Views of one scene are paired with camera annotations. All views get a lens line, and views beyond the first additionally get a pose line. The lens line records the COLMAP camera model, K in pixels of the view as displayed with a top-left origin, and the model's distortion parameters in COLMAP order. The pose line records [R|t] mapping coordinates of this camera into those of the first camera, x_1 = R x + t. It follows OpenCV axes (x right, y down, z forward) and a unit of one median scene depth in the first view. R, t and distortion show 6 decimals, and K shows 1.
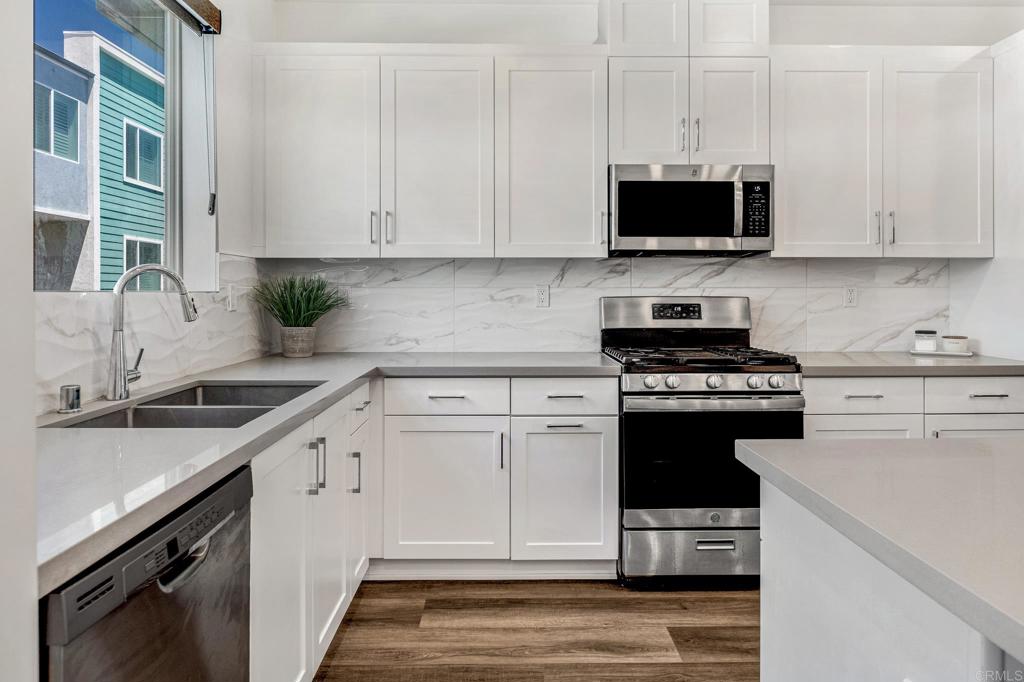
lens RADIAL K [[653.6, 0, 511.4], [0, 653.6, 299.3], [0, 0, 1]] dist [-0.001345, -0.000934]
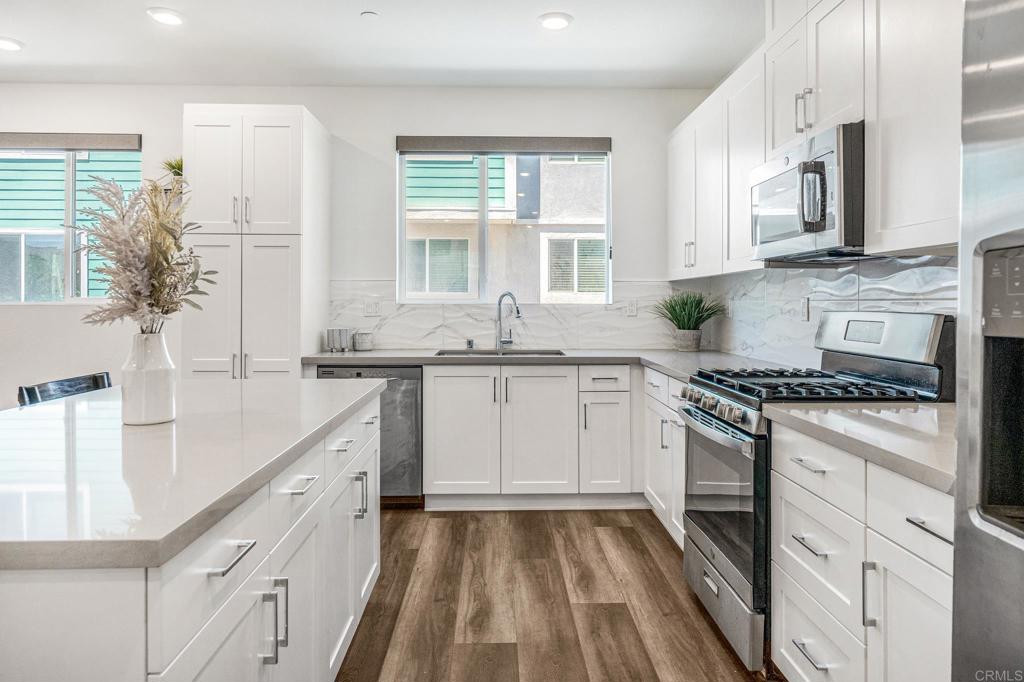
lens RADIAL K [[653.6, 0, 511.4], [0, 653.6, 299.3], [0, 0, 1]] dist [-0.001345, -0.000934]
pose [[0.009708, -0.003882, -0.999945, 1.266731], [-0.014952, 0.999880, -0.004027, -0.012280], [0.999841, 0.014990, 0.009649, 0.730297]]
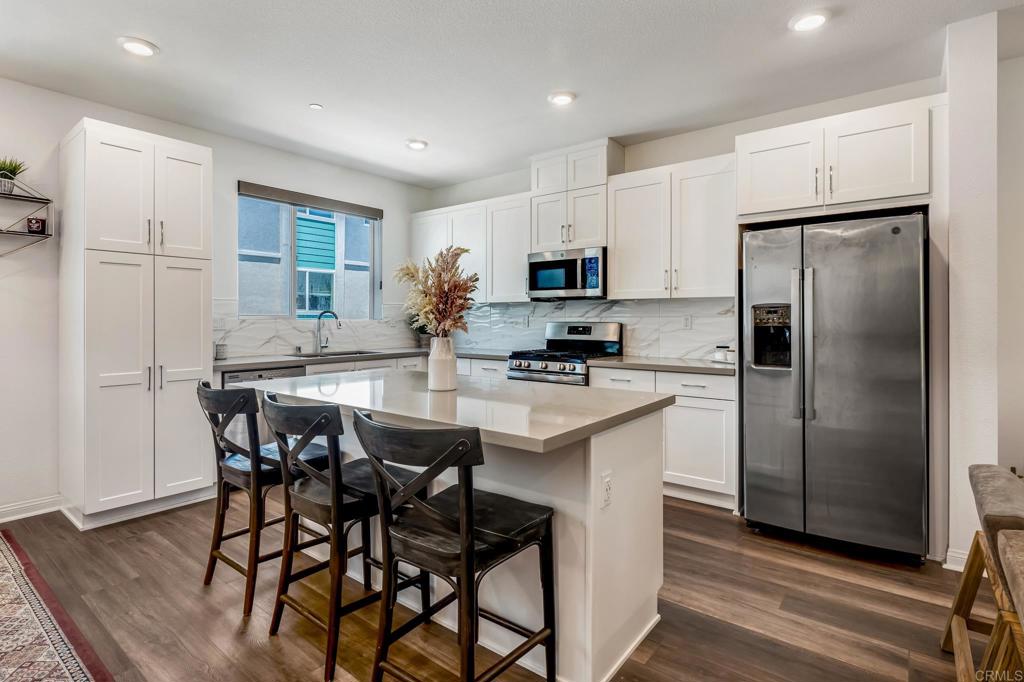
lens RADIAL K [[511.8, 0, 504.6], [0, 511.8, 322.1], [0, 0, 1]] dist [-0.003042, -0.001199]
pose [[0.775572, 0.005737, -0.631233, 1.229120], [-0.009017, 0.999957, -0.001991, 0.000689], [0.631195, 0.007236, 0.775591, -0.258986]]
